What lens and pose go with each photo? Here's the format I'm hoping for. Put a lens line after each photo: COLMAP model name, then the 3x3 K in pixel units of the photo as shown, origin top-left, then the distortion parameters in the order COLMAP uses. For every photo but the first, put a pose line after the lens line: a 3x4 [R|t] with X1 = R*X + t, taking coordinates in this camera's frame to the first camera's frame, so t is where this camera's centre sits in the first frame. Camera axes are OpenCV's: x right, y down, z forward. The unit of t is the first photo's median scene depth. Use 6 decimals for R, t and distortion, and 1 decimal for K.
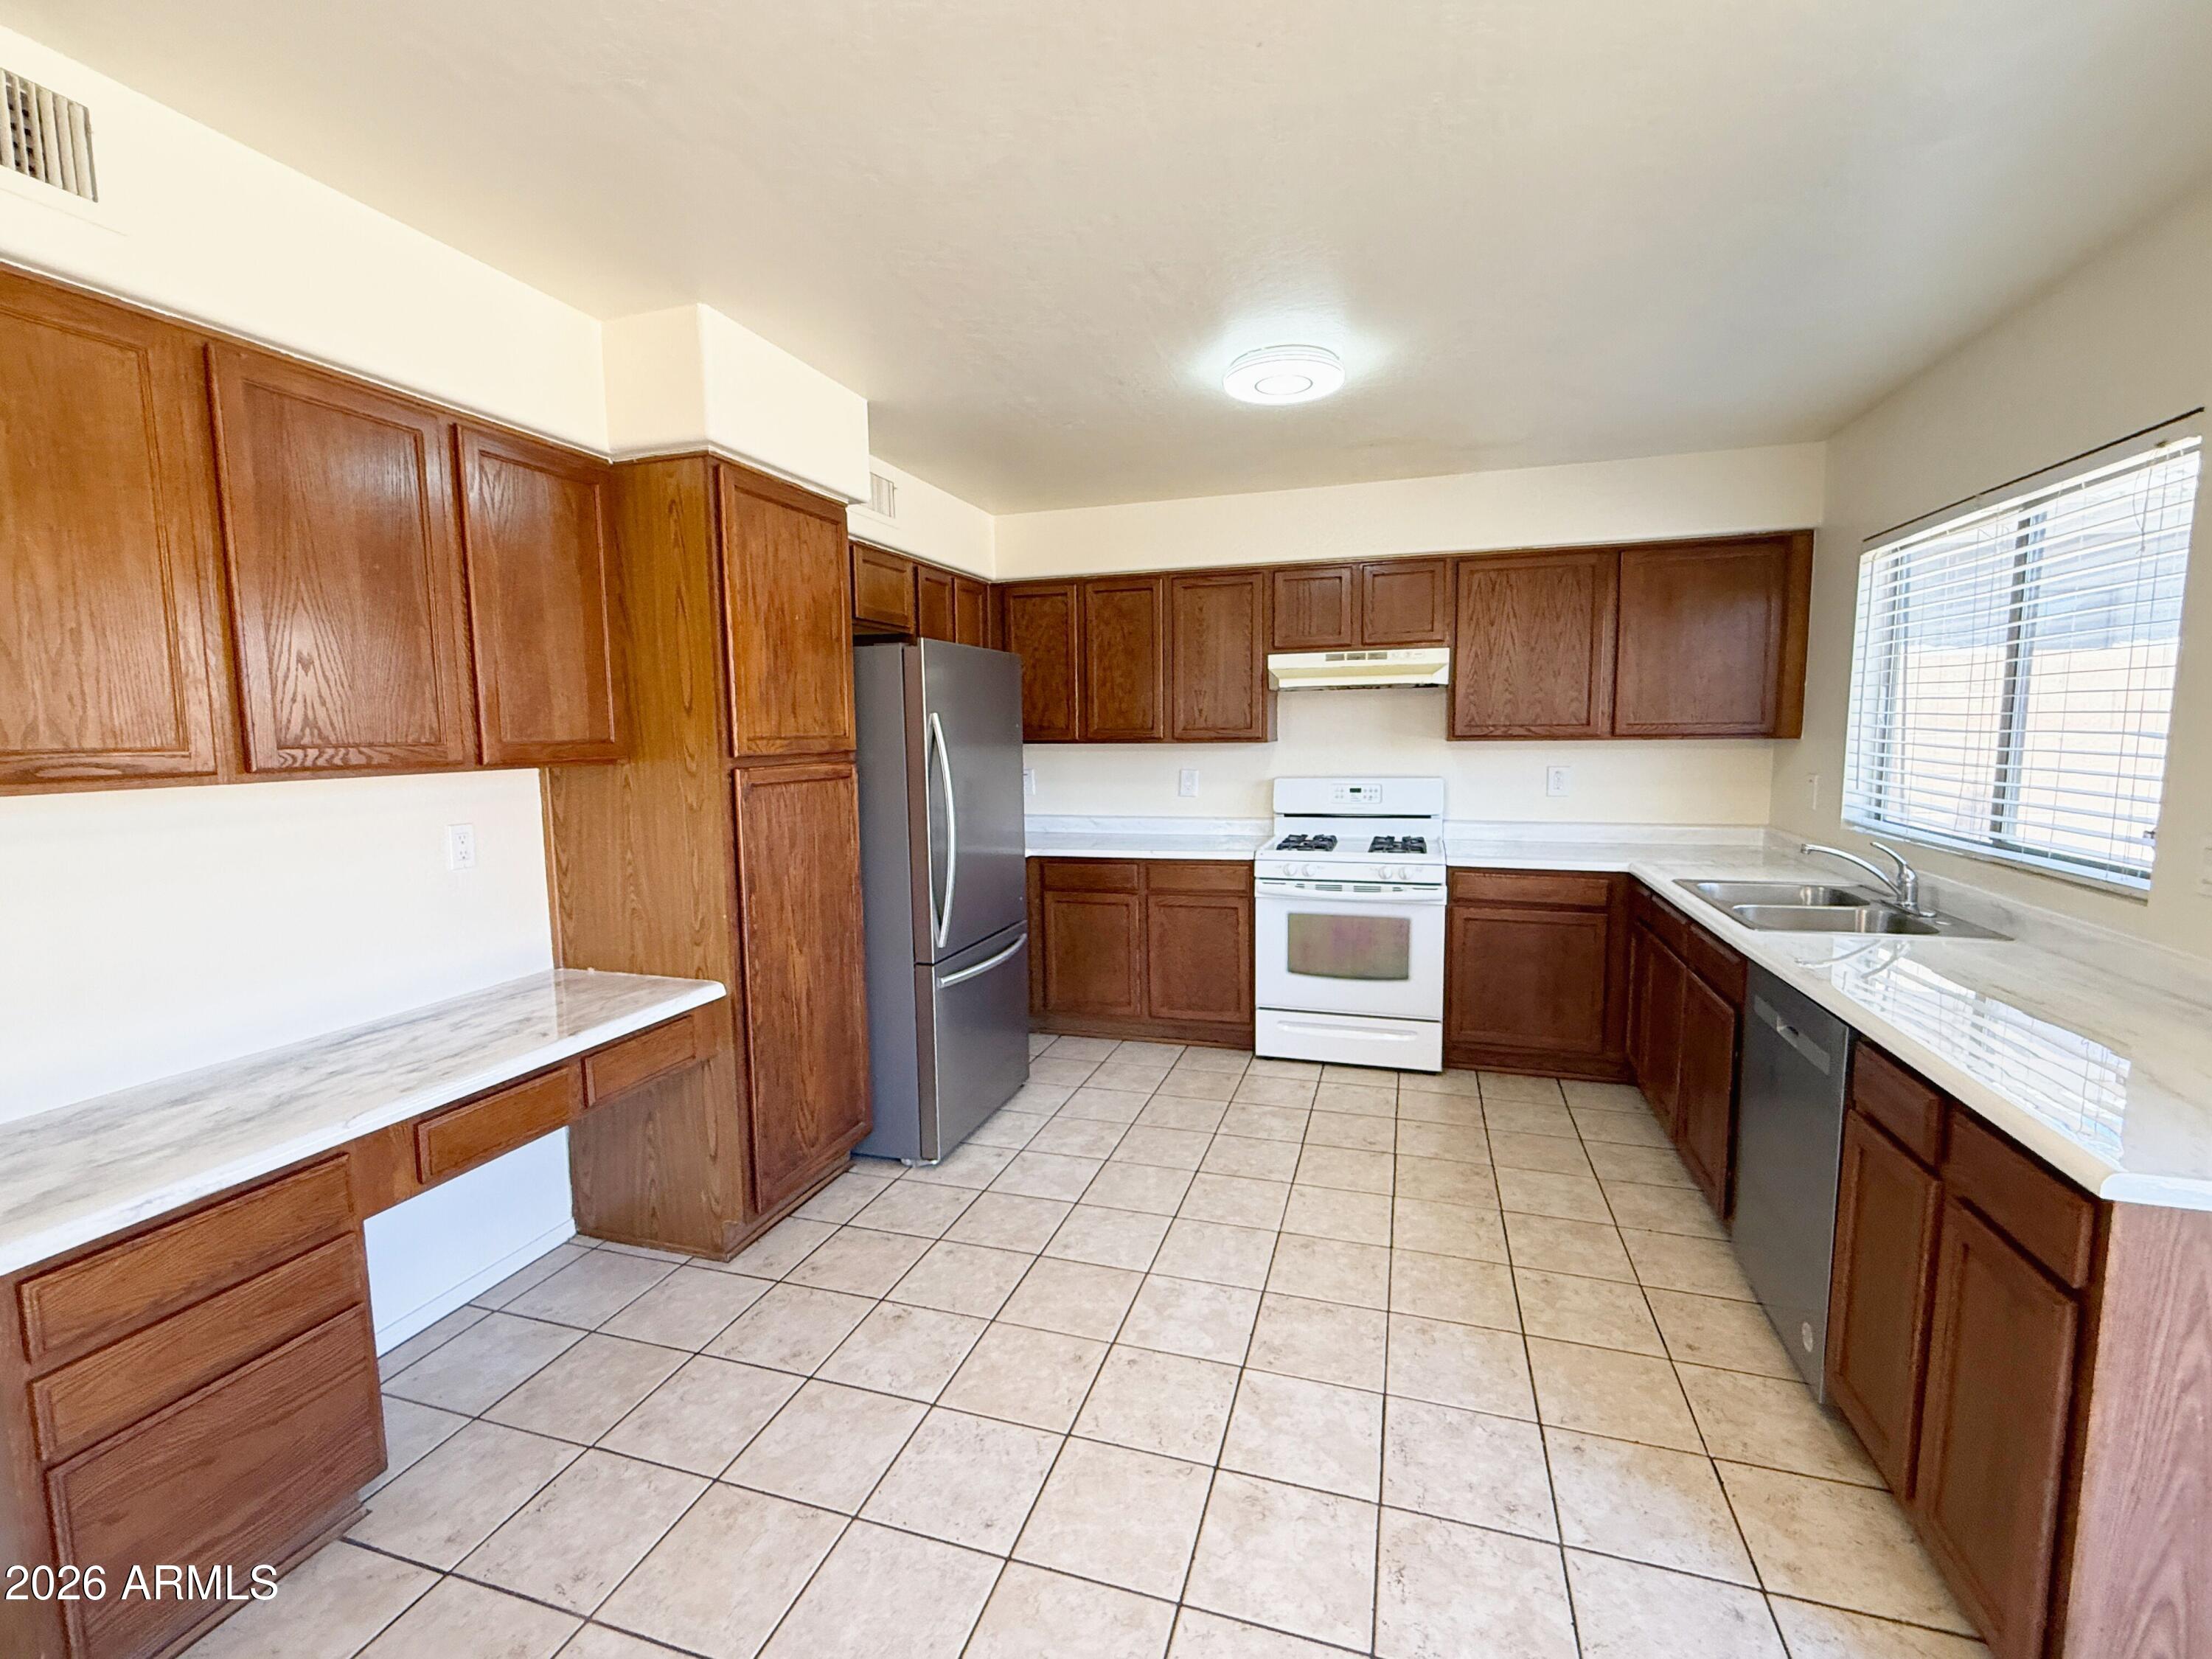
lens RADIAL K [[964.4, 0, 1106.0], [0, 964.4, 829.5], [0, 0, 1]] dist [0.001499, -0.000199]
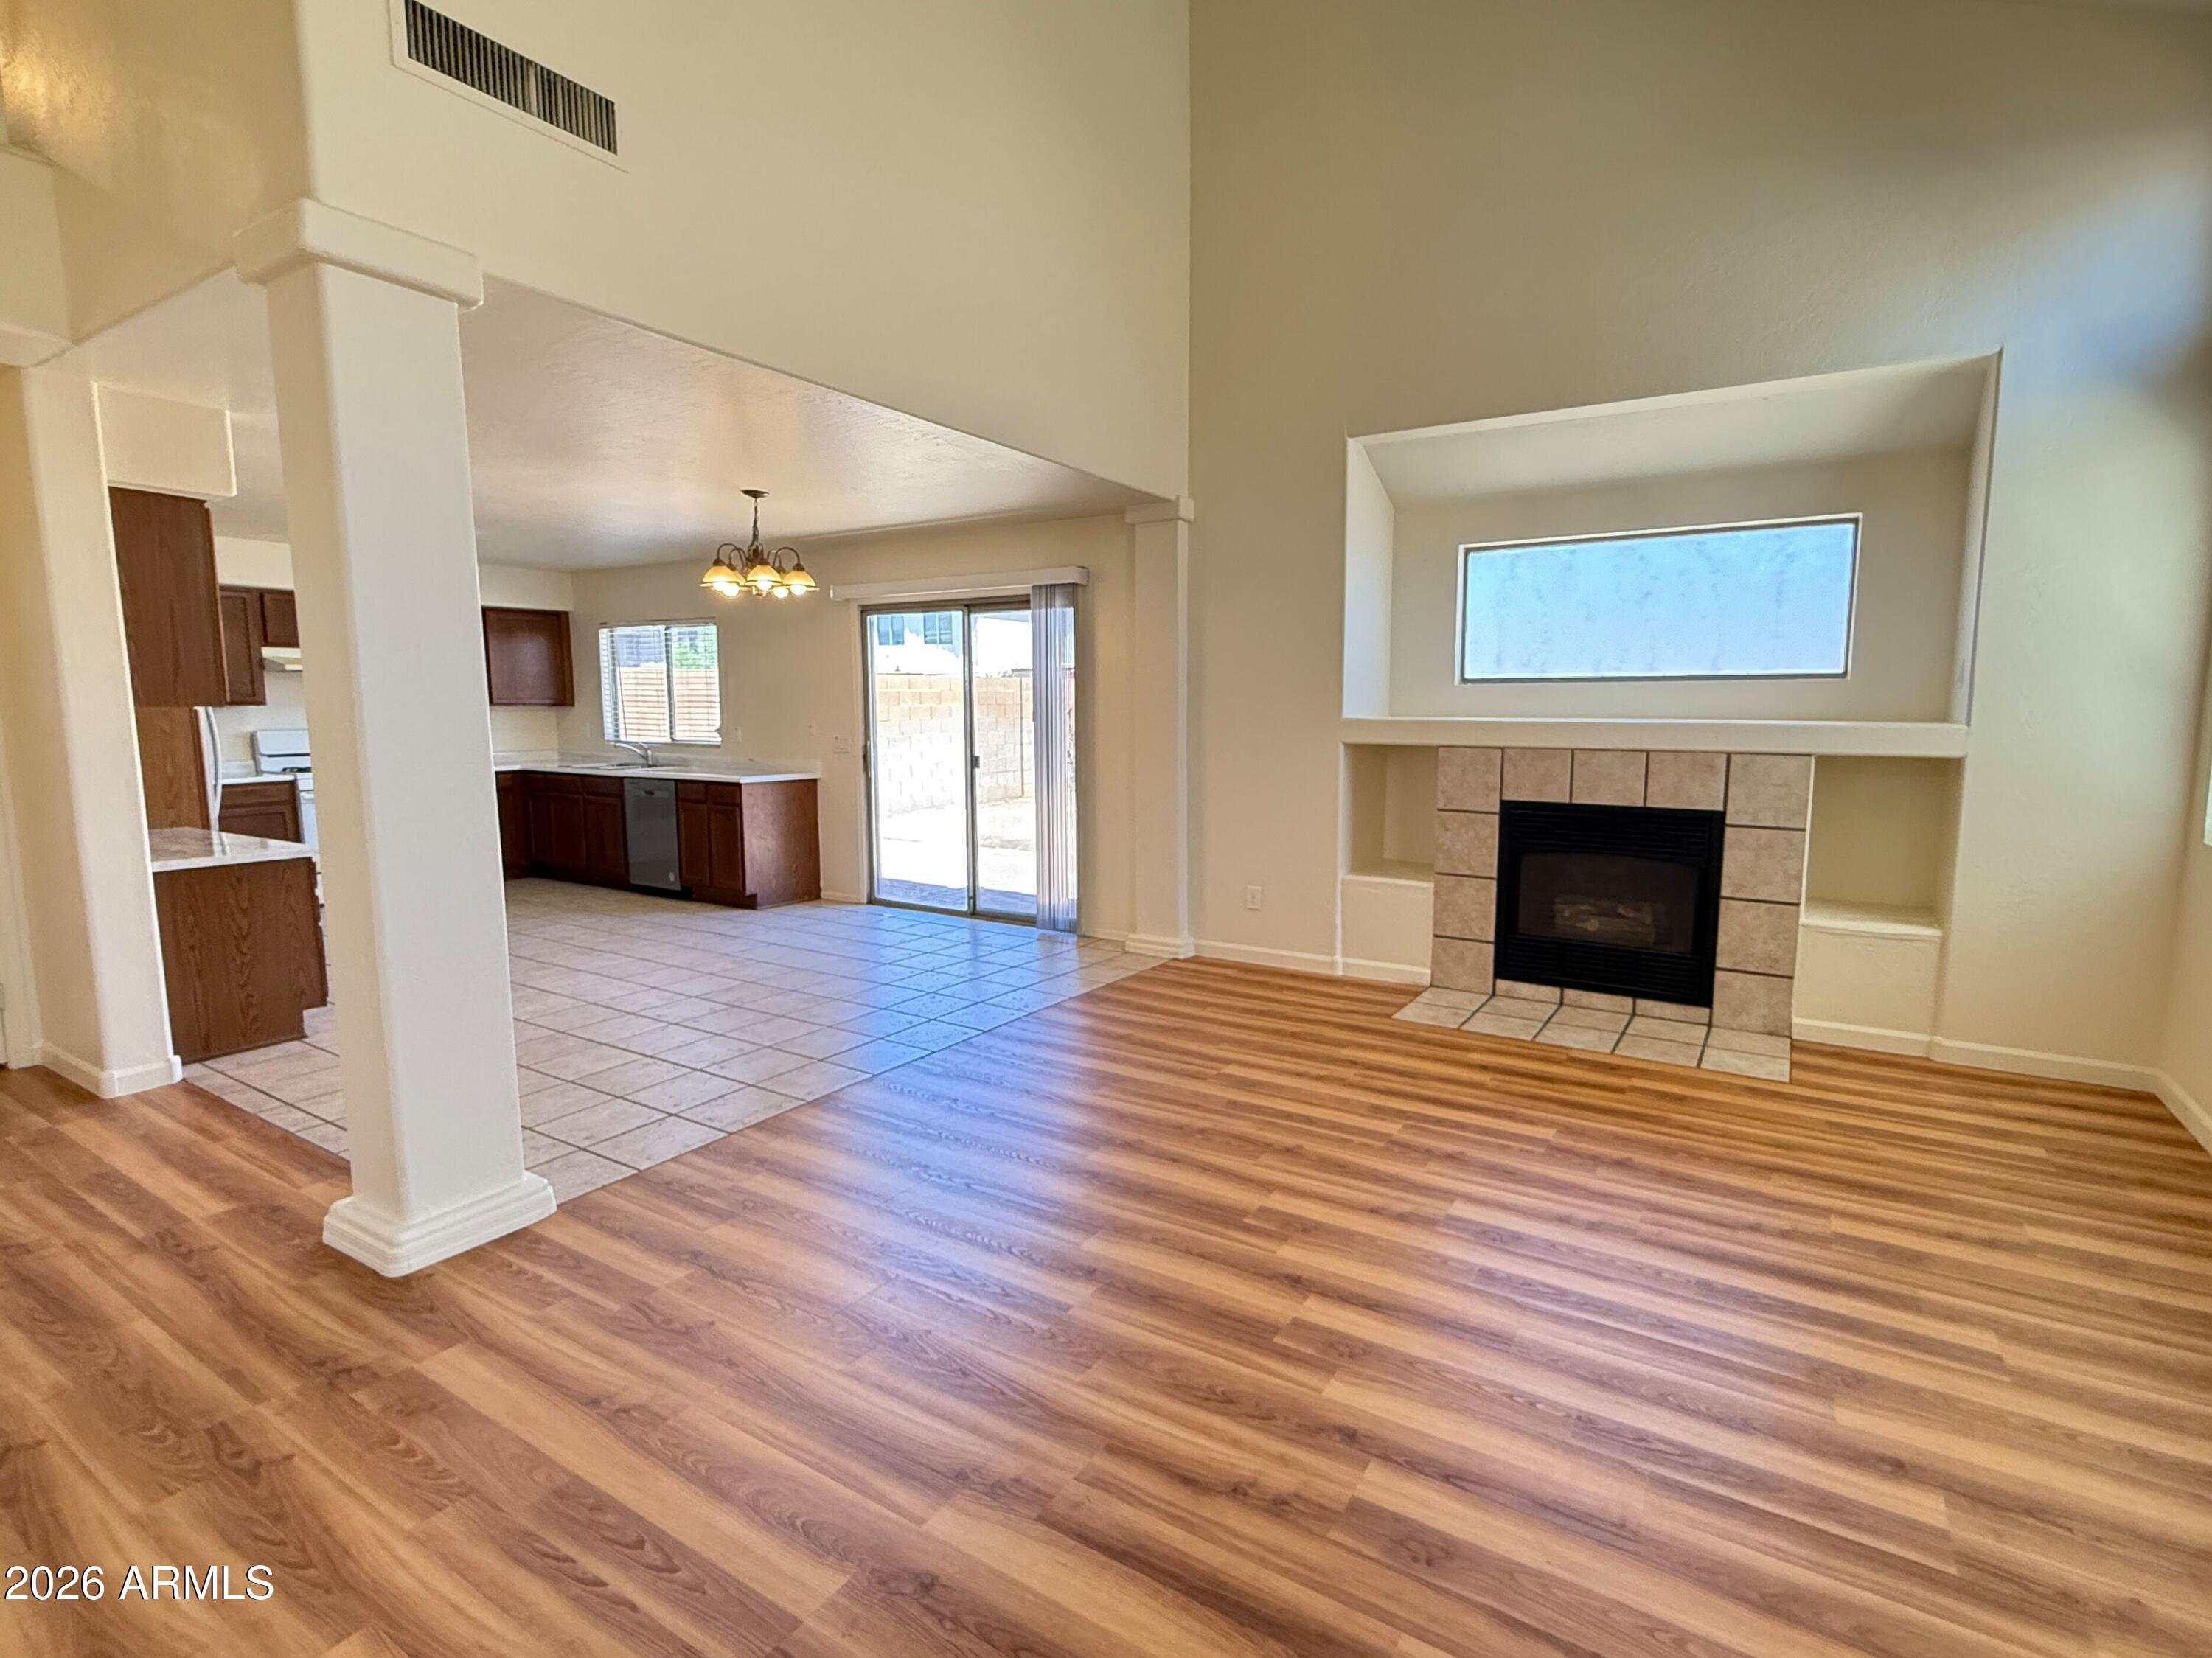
lens RADIAL K [[1049.8, 0, 1174.3], [0, 1049.8, 826.1], [0, 0, 1]] dist [0.004539, 0.000493]
pose [[0.228275, -0.096213, 0.968831, -1.224426], [0.096736, 0.992422, 0.075763, 0.118950], [-0.968779, 0.076426, 0.235853, -0.806693]]
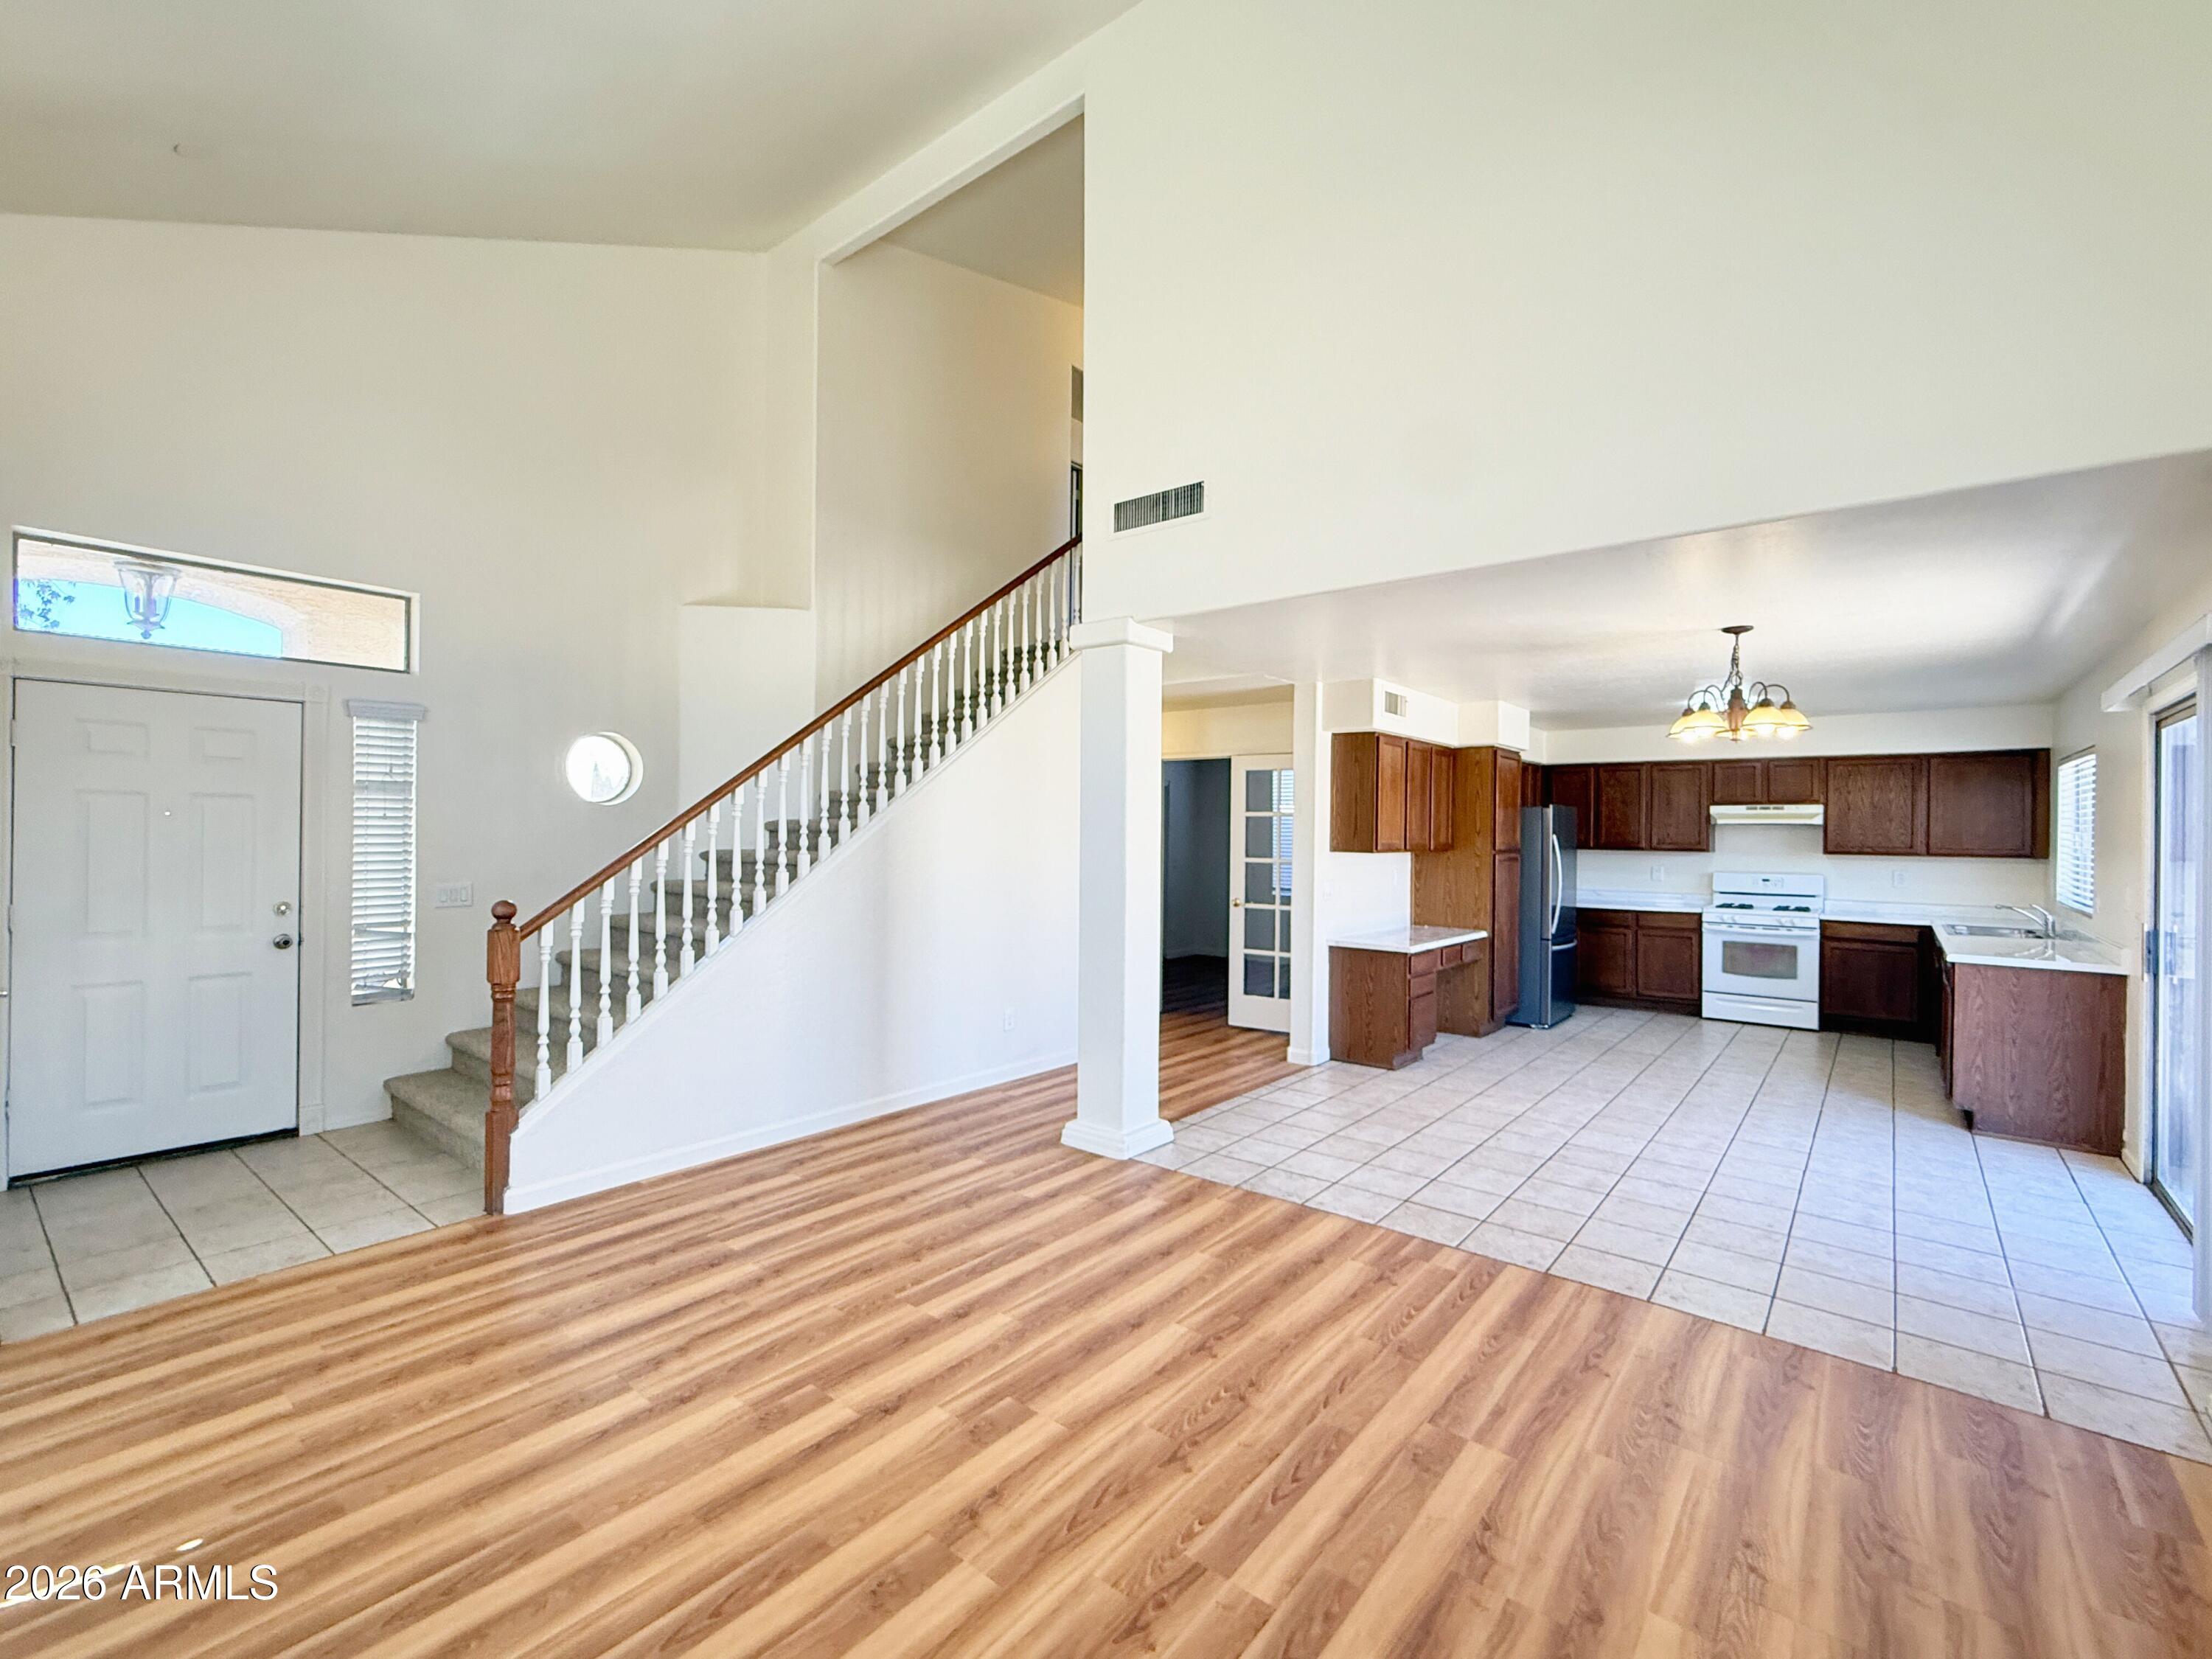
lens RADIAL K [[964.4, 0, 1106.0], [0, 964.4, 829.5], [0, 0, 1]] dist [0.001499, -0.000199]
pose [[0.929539, 0.023212, -0.367992, -0.256425], [-0.061957, 0.993659, -0.093823, 0.125707], [0.363481, 0.110012, 0.925083, -1.276321]]
